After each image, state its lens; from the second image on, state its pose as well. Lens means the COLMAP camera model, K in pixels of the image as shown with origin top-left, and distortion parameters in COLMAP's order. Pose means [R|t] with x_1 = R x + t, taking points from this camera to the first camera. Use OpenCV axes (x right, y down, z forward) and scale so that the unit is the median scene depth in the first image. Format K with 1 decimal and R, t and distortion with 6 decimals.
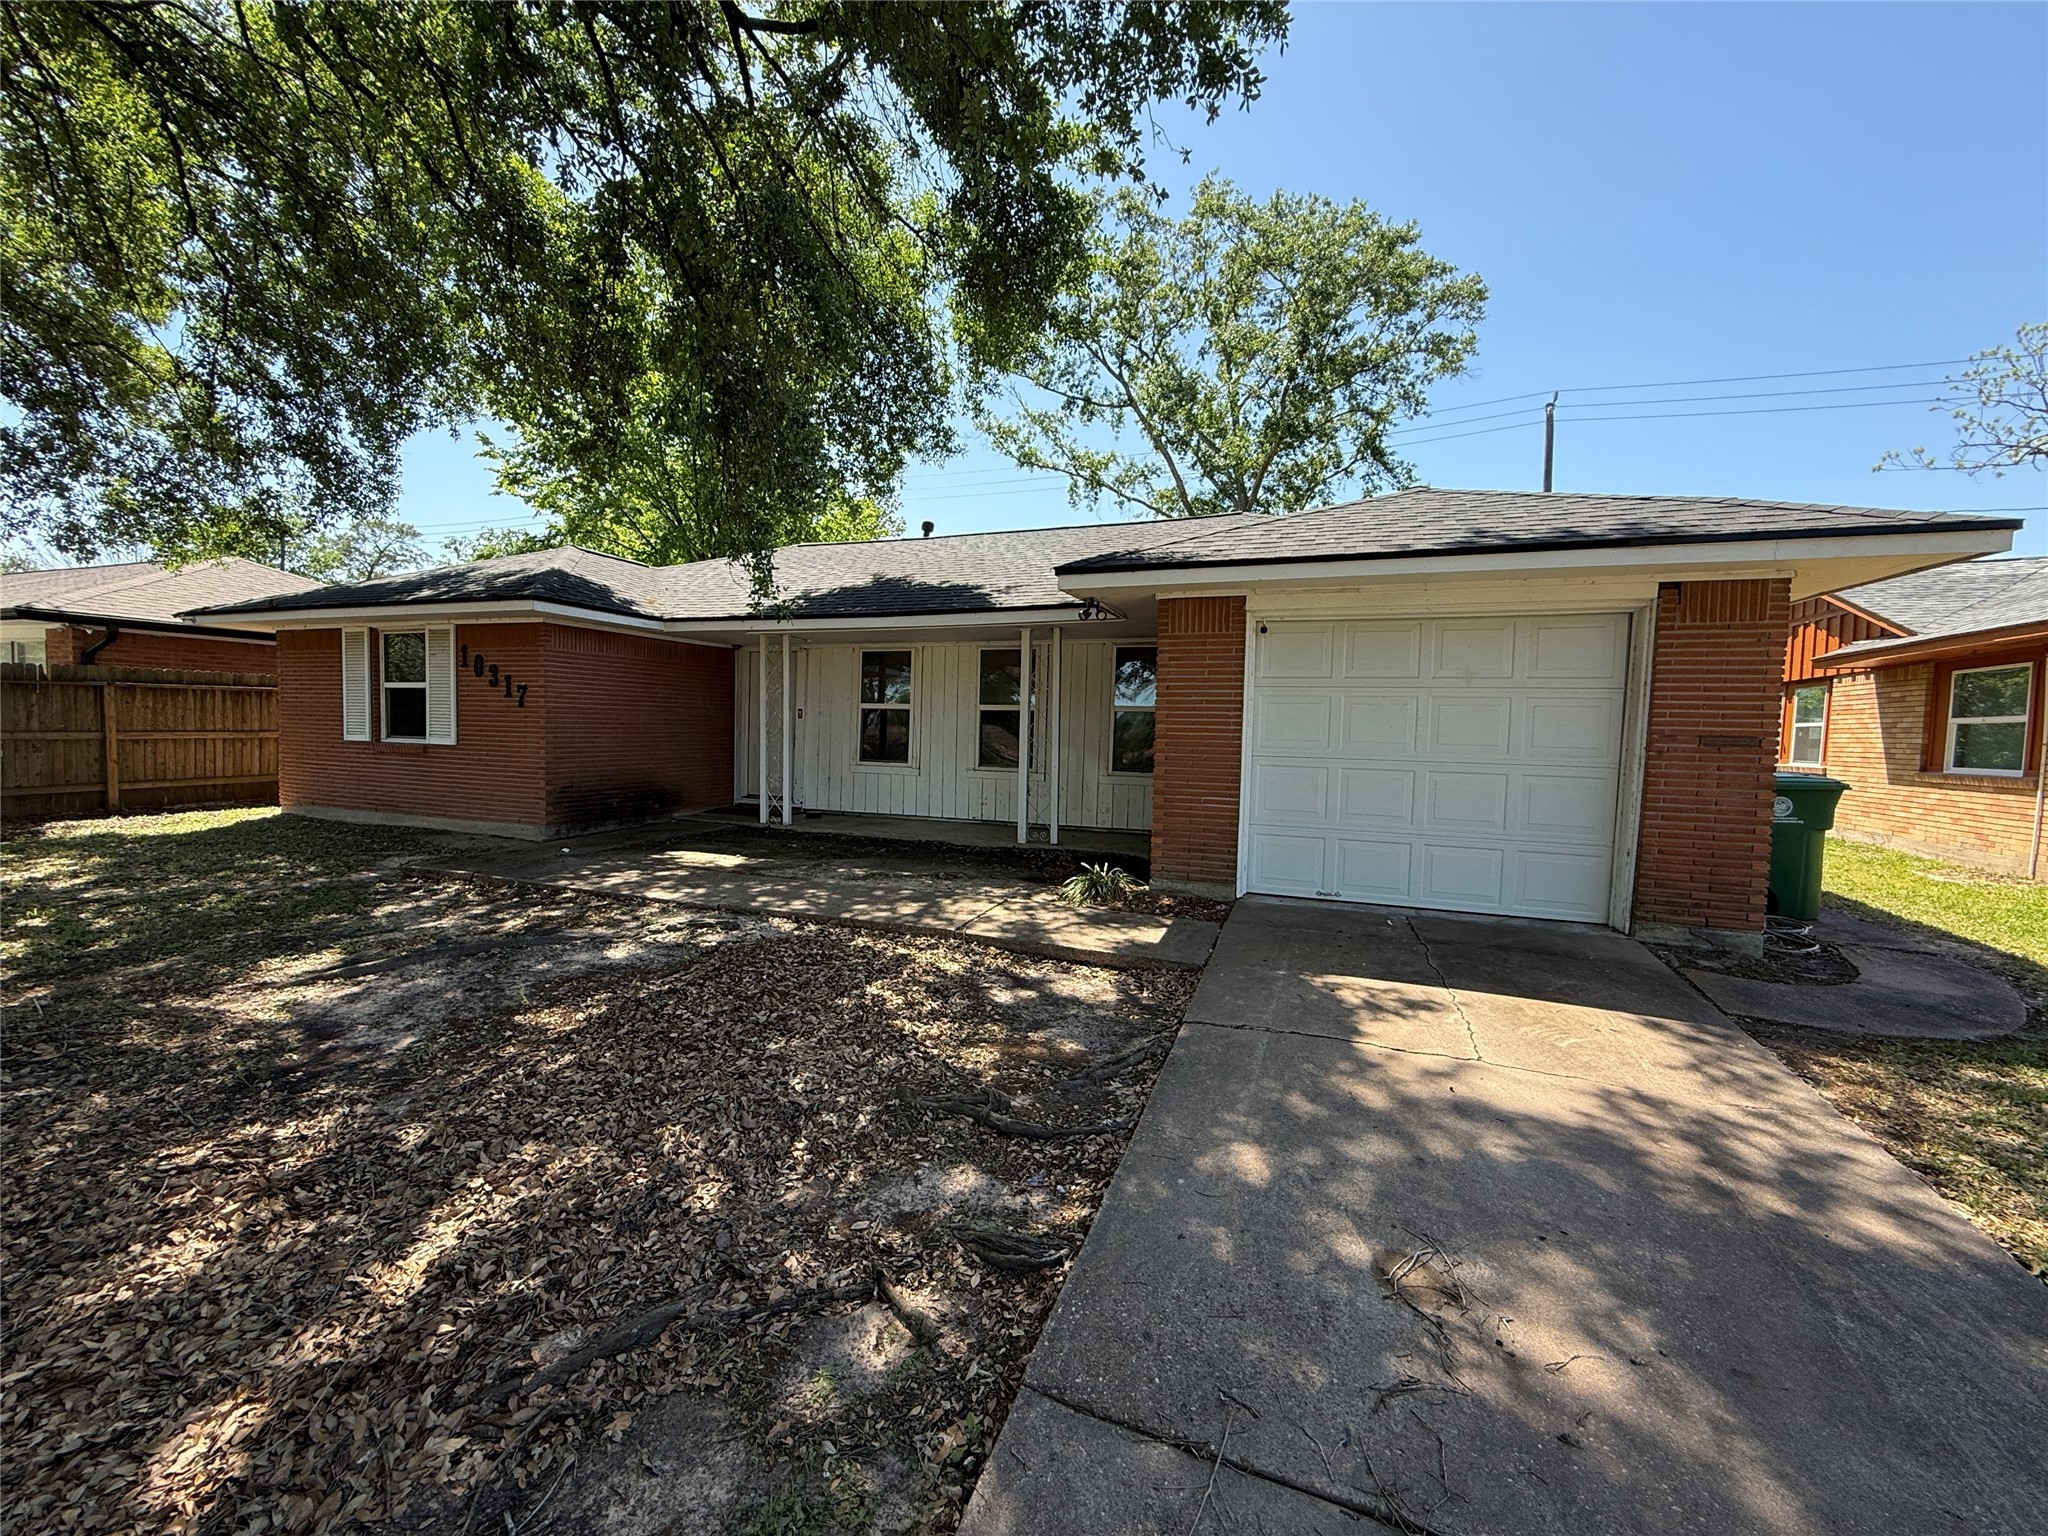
lens RADIAL K [[816.2, 0, 1023.7], [0, 816.2, 771.2], [0, 0, 1]] dist [0.000575, 0.000372]
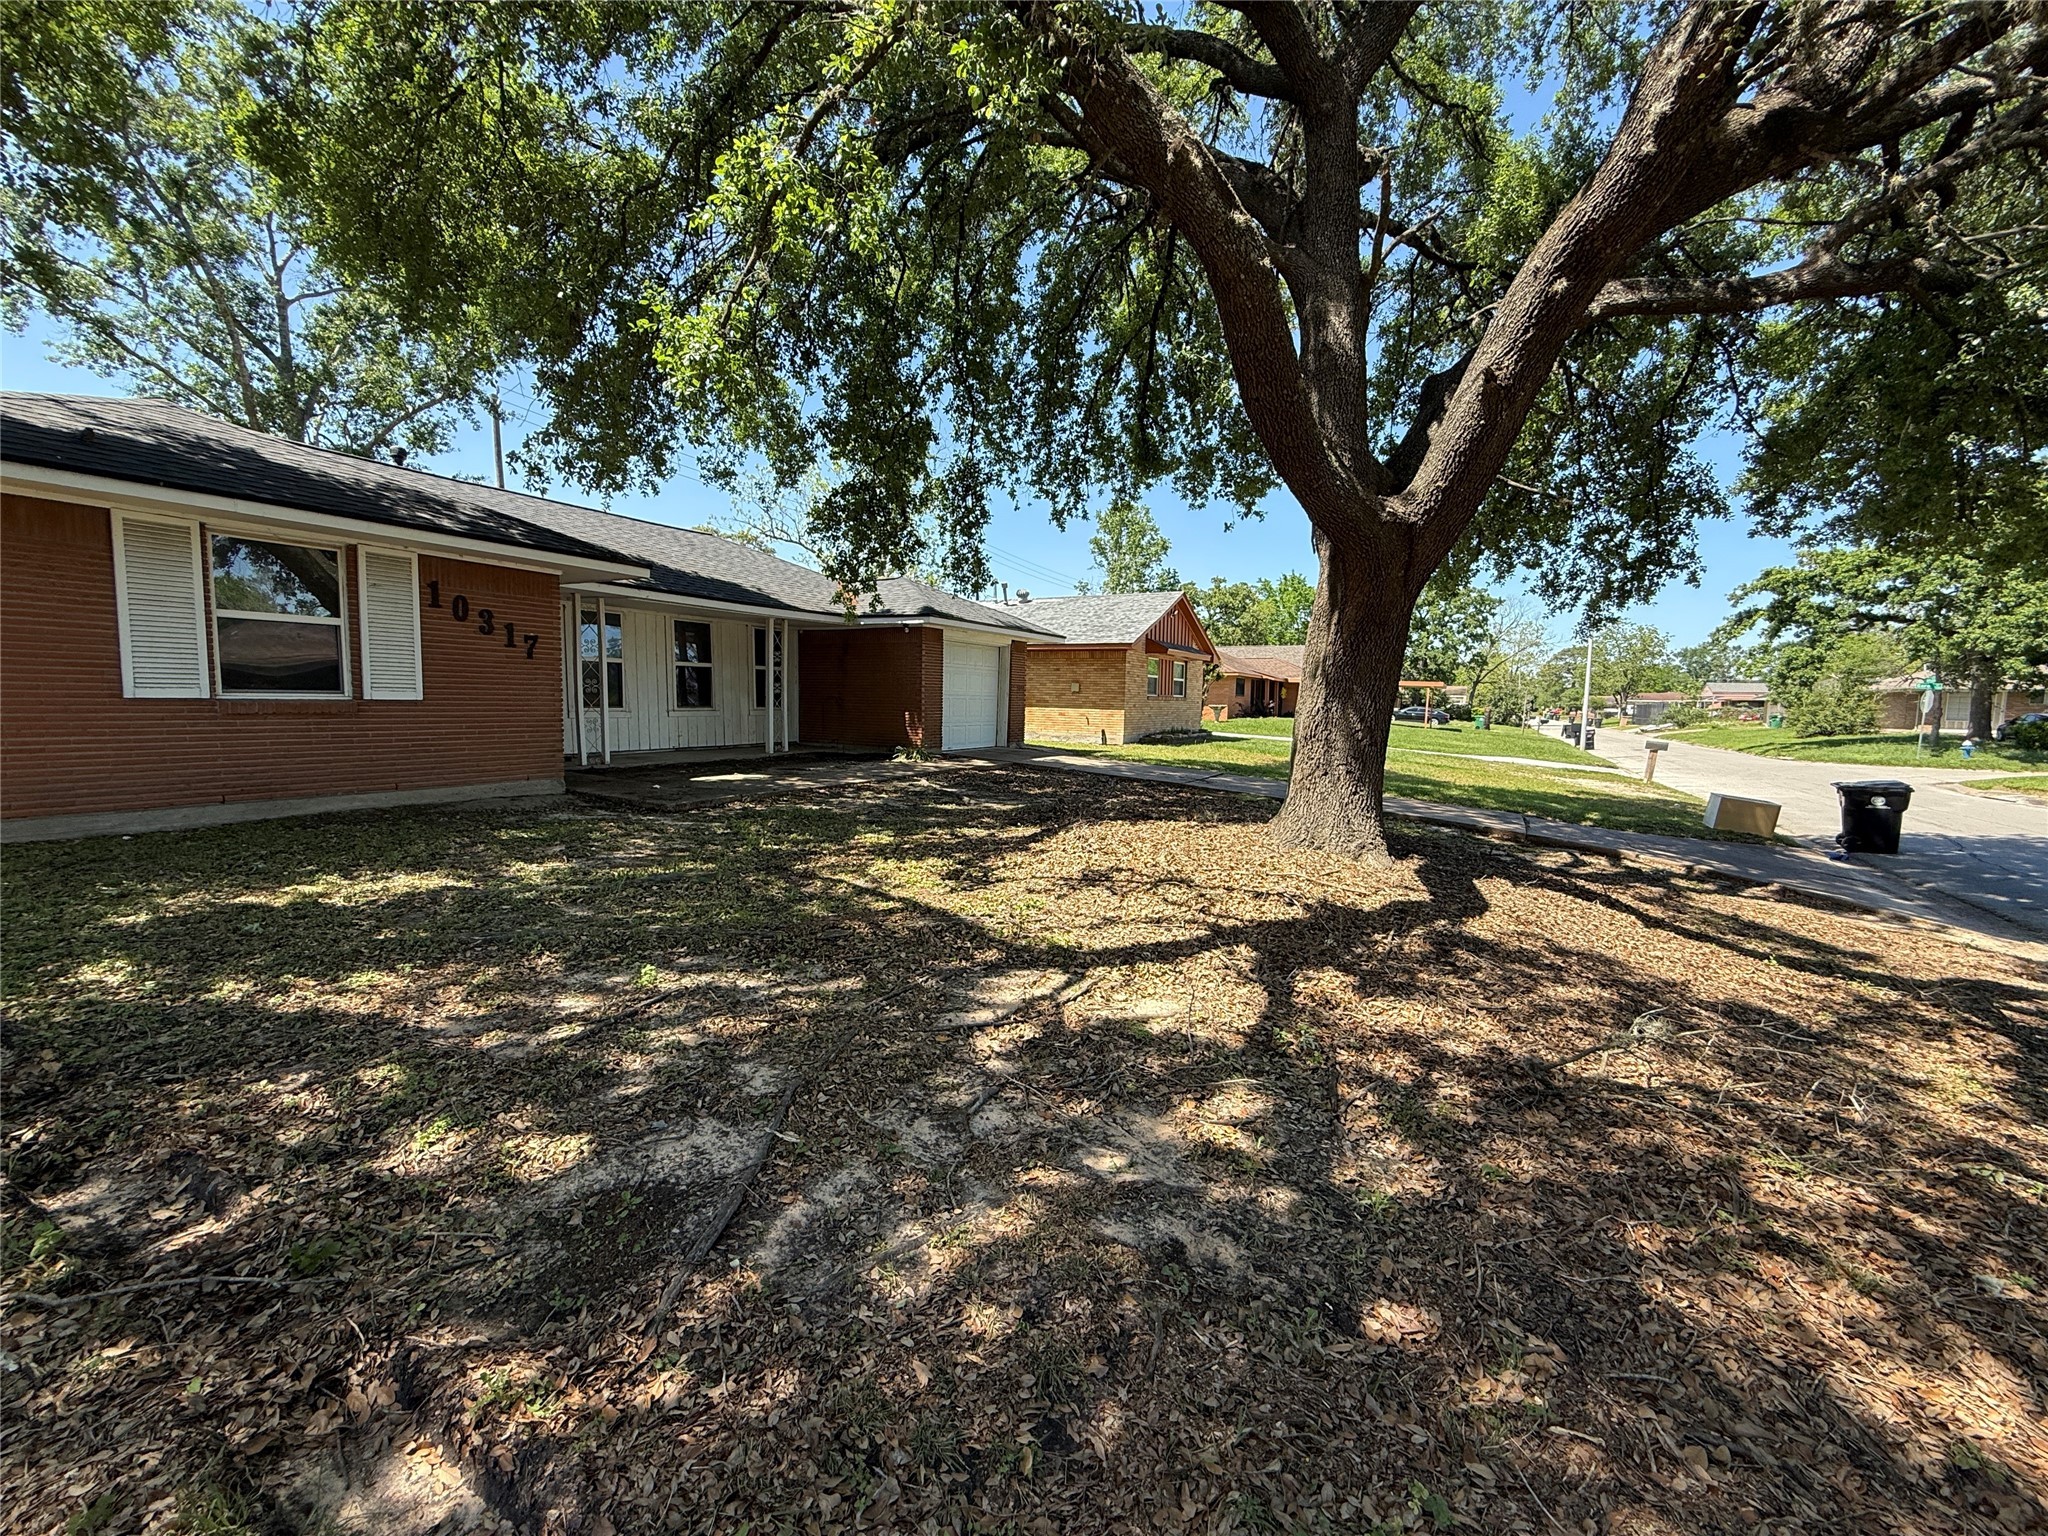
lens RADIAL K [[816.2, 0, 1021.4], [0, 816.2, 767.2], [0, 0, 1]] dist [0.000575, 0.000372]
pose [[0.145648, -0.103789, 0.983877, -1.358468], [0.033000, 0.994438, 0.100018, -0.025912], [-0.988786, 0.017901, 0.148263, 0.262369]]
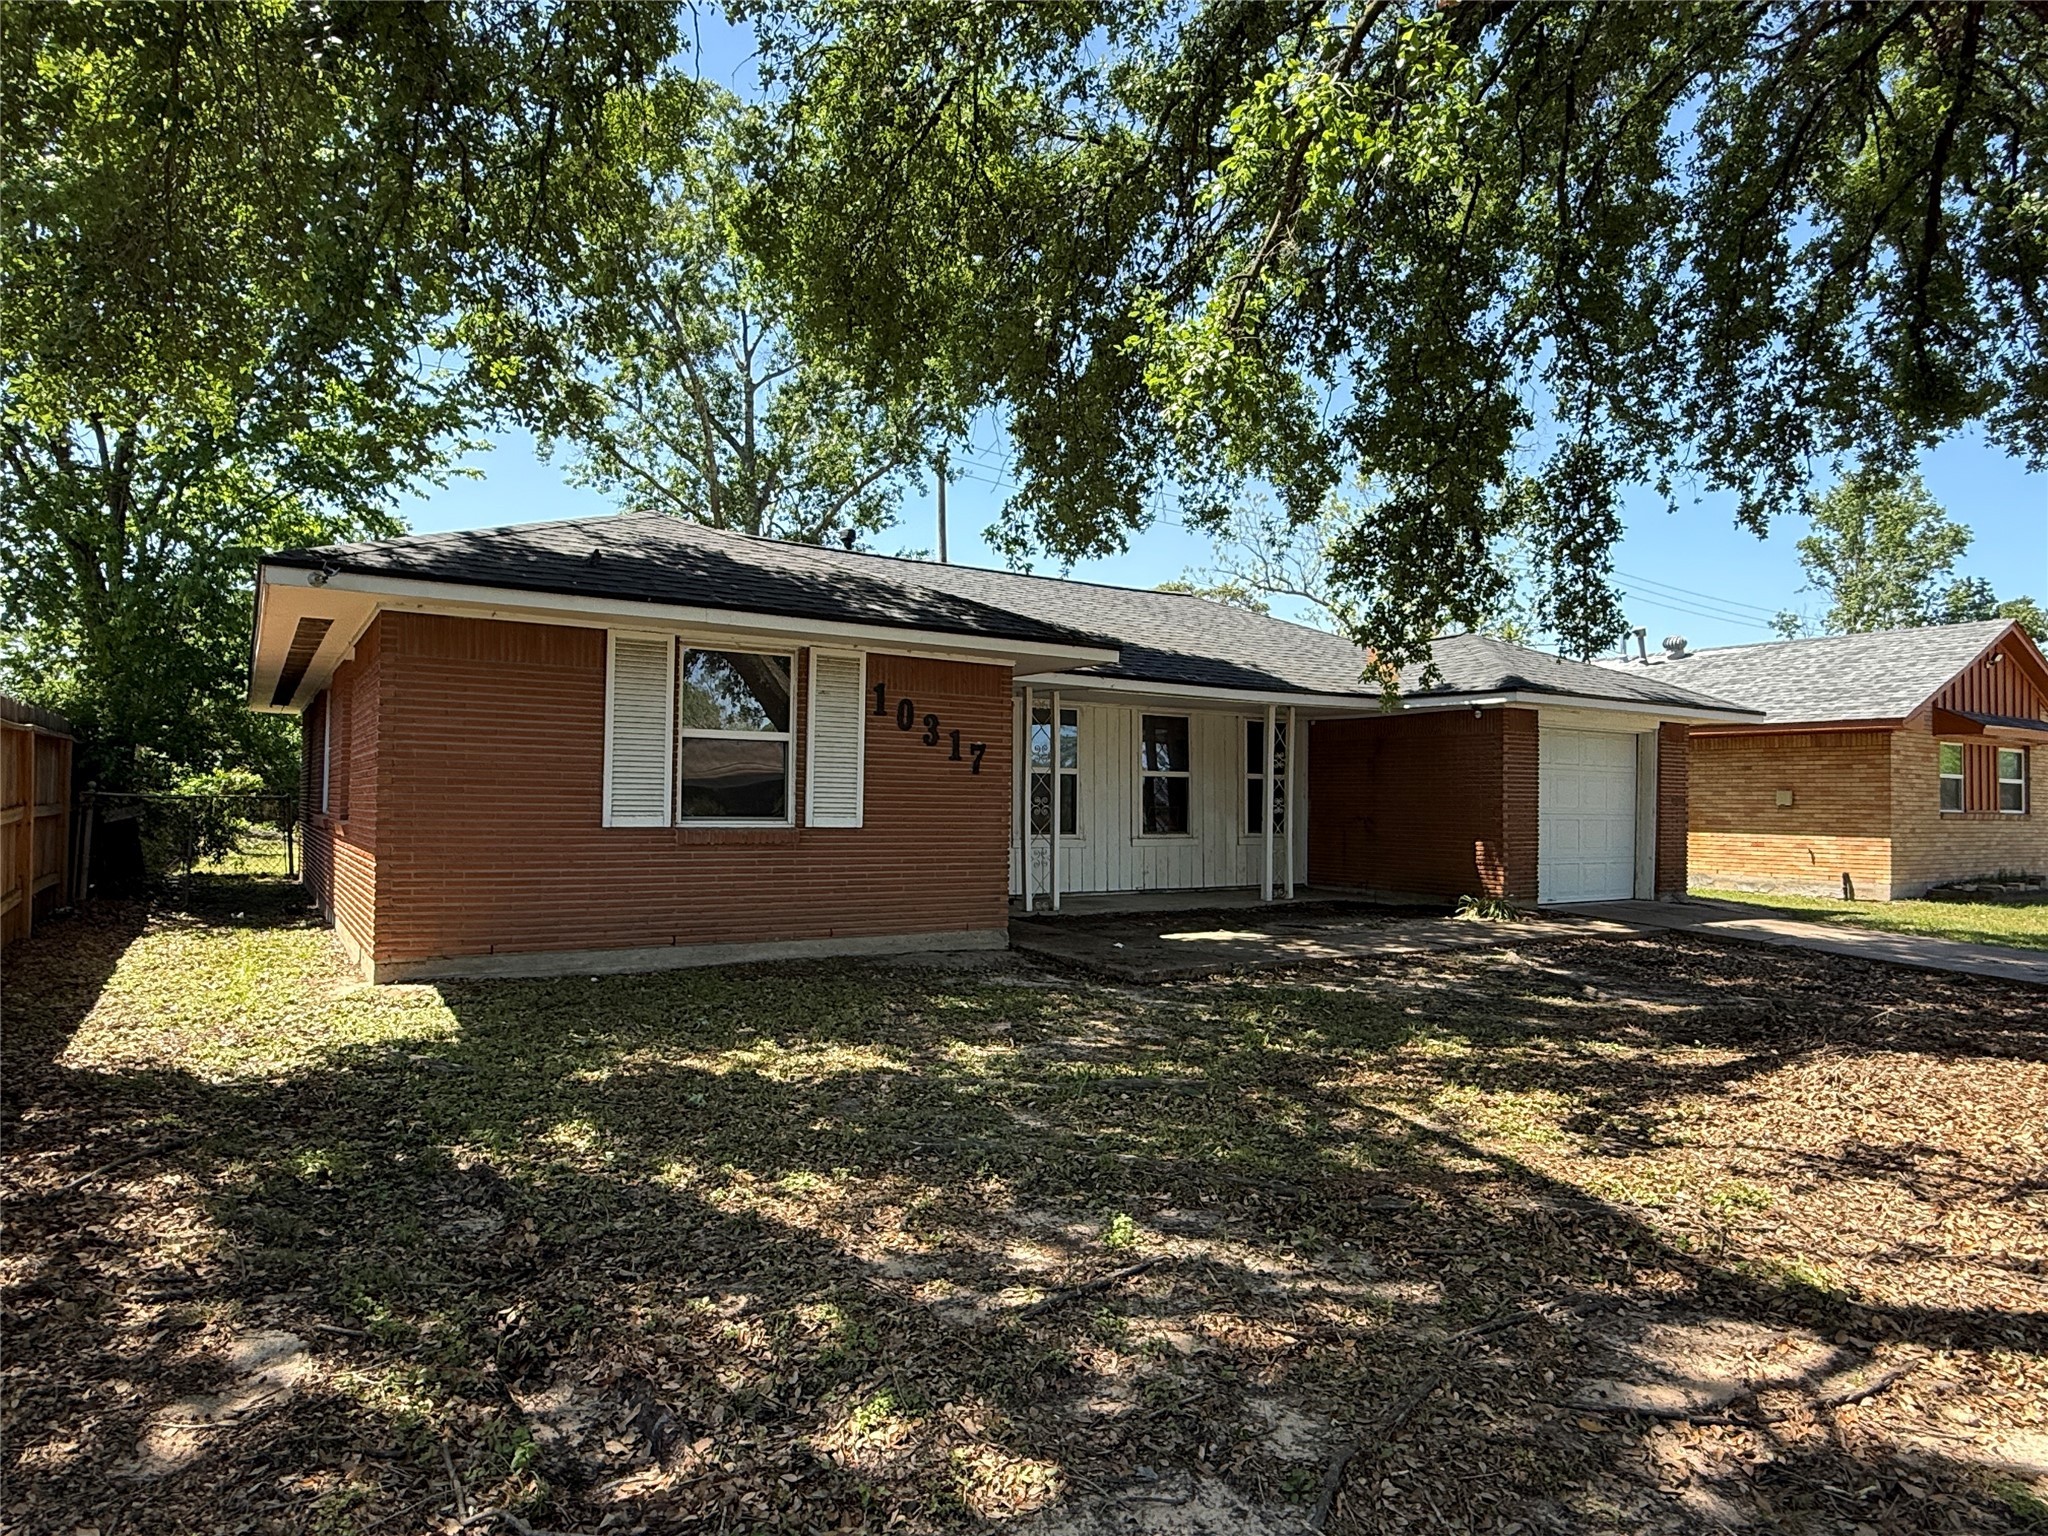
lens RADIAL K [[1213.2, 0, 1021.5], [0, 1213.2, 772.3], [0, 0, 1]] dist [0.001272, 0.001617]
pose [[0.592143, 0.005738, 0.805813, -1.358910], [0.040279, 0.998514, -0.036709, -0.034054], [-0.804826, 0.054195, 0.591031, 0.278983]]
